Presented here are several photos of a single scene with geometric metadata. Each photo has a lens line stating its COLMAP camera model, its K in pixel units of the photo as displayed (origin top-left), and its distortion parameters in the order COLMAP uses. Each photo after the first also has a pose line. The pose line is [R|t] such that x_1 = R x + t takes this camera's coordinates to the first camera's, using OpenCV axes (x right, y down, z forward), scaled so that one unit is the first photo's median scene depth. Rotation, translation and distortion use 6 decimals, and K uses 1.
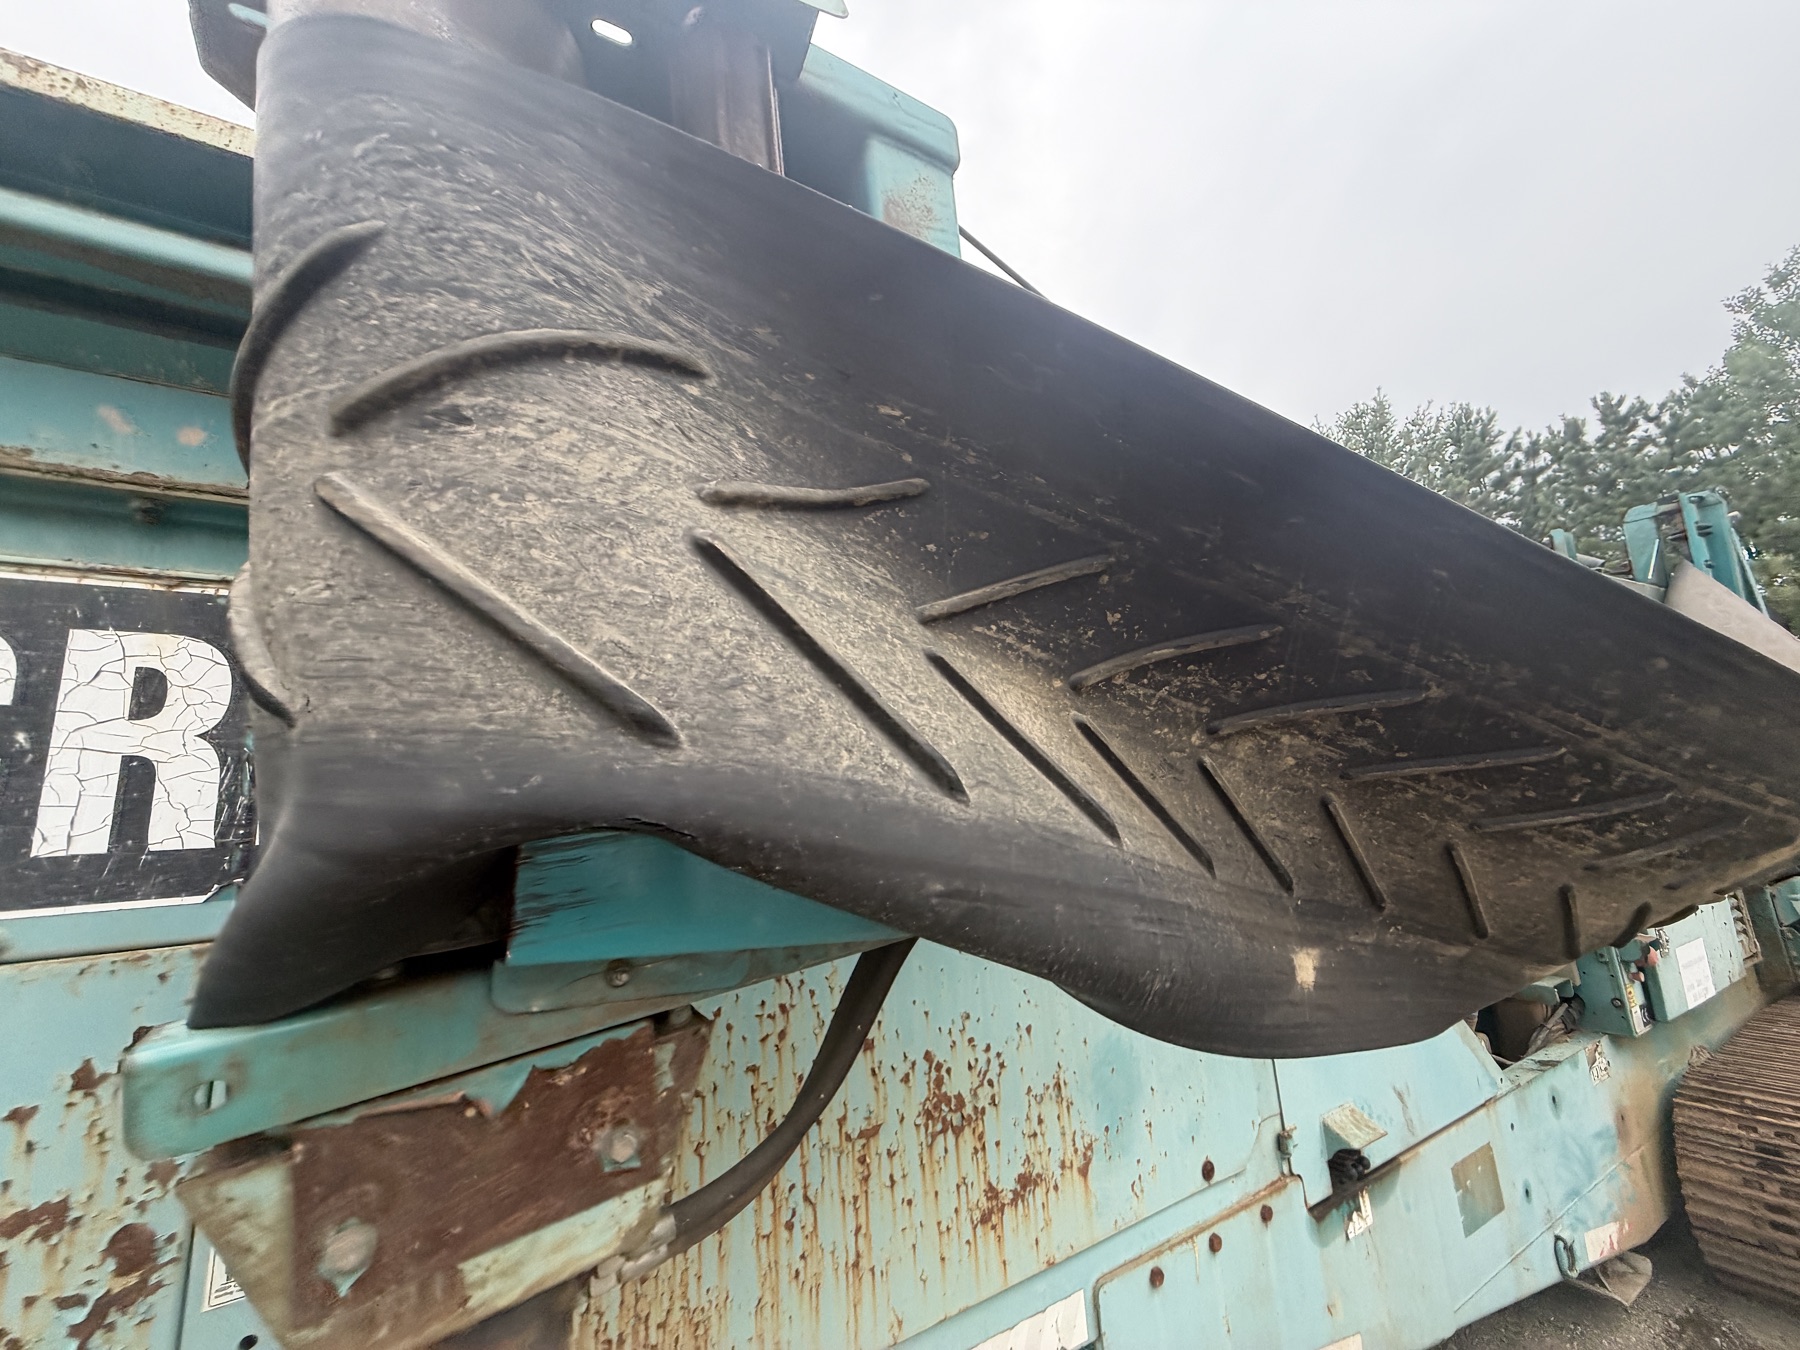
lens RADIAL K [[708.7, 0, 902.2], [0, 708.7, 667.7], [0, 0, 1]] dist [-0.000889, 0.000014]
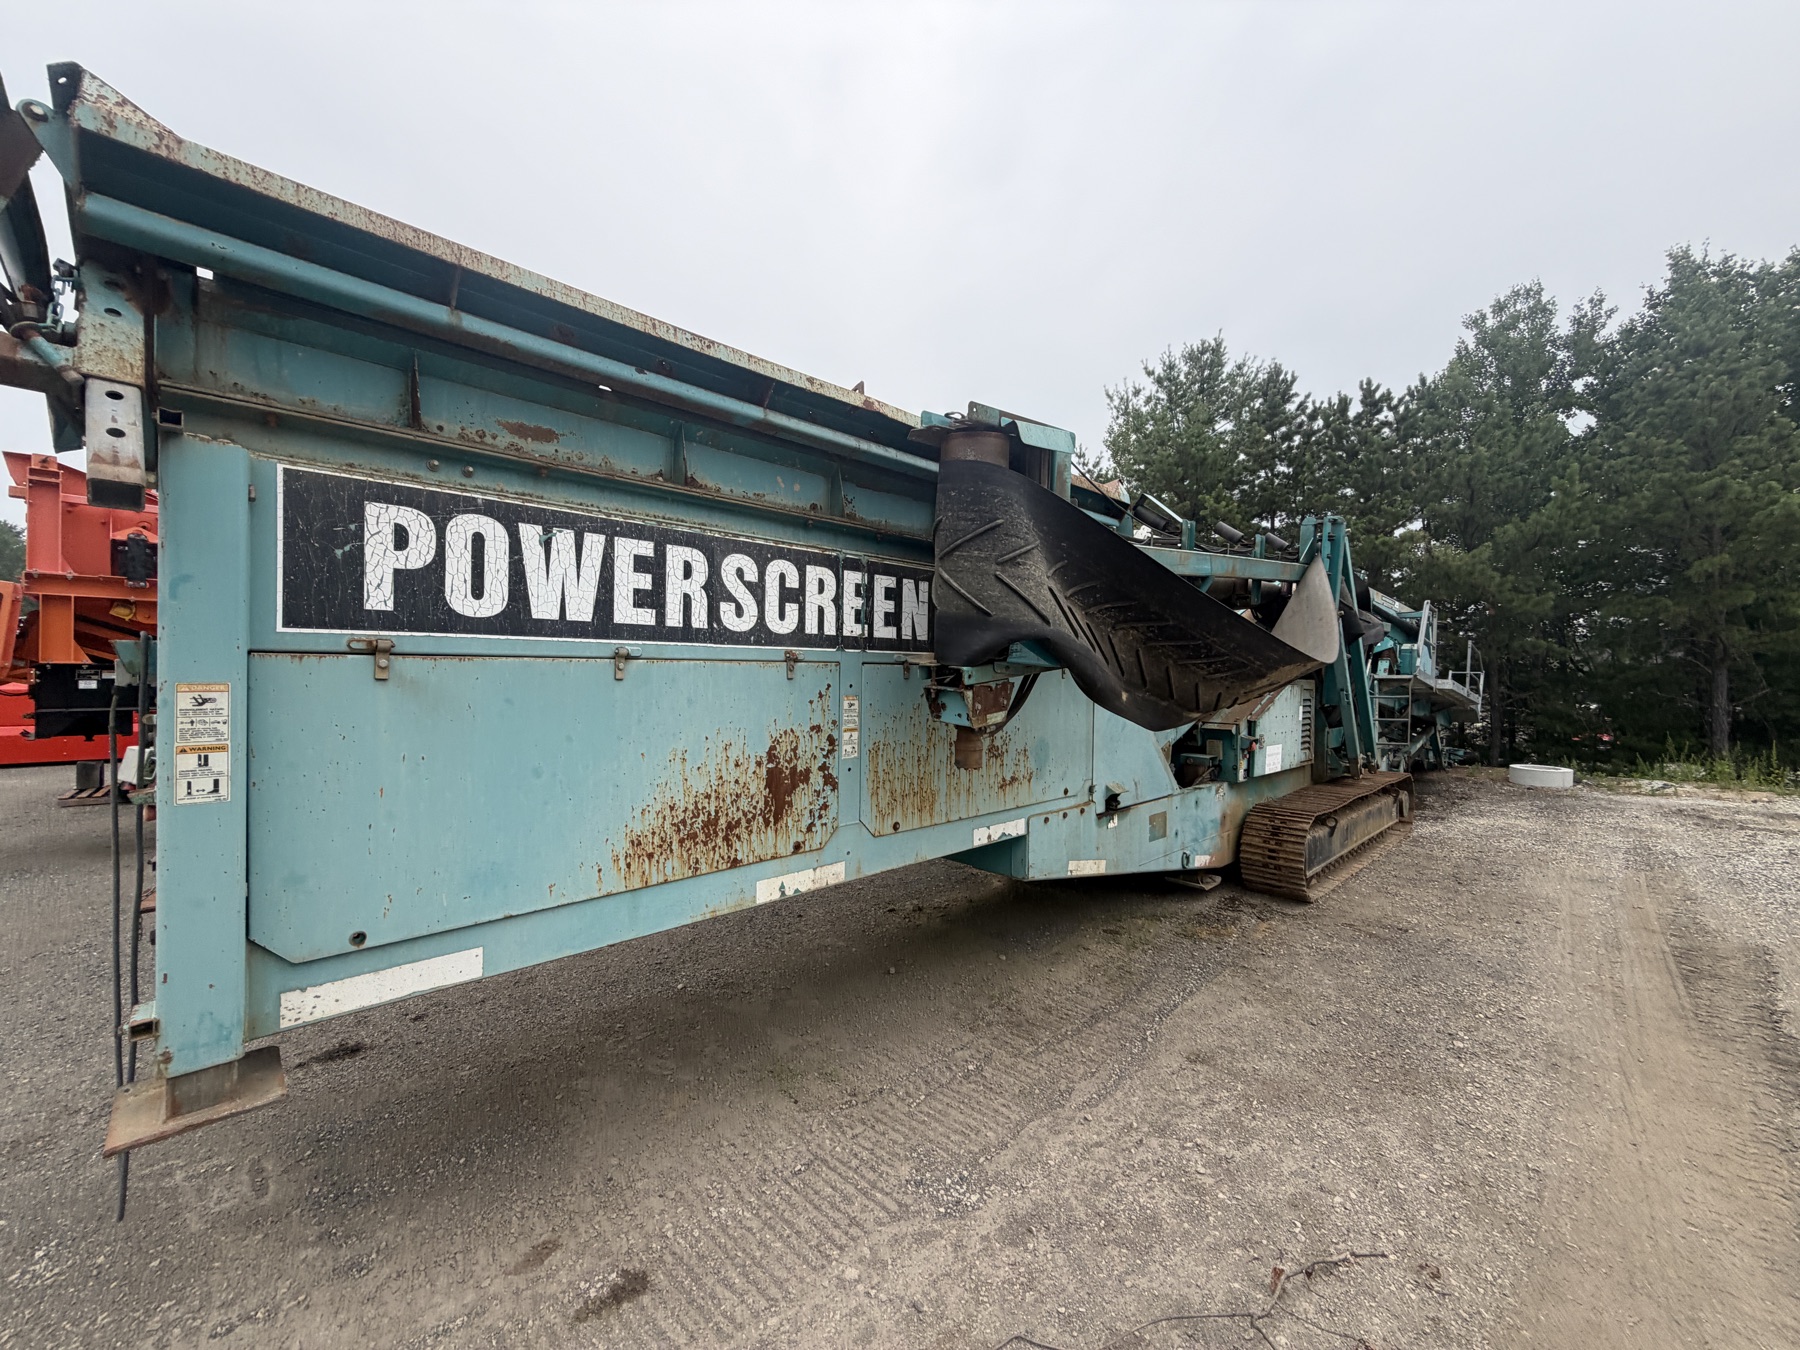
lens RADIAL K [[708.7, 0, 902.2], [0, 708.7, 667.7], [0, 0, 1]] dist [-0.000889, 0.000014]
pose [[0.967186, 0.077193, 0.242060, -0.511881], [-0.124967, 0.974051, 0.188699, -0.090276], [-0.221213, -0.212757, 0.951735, -0.781029]]
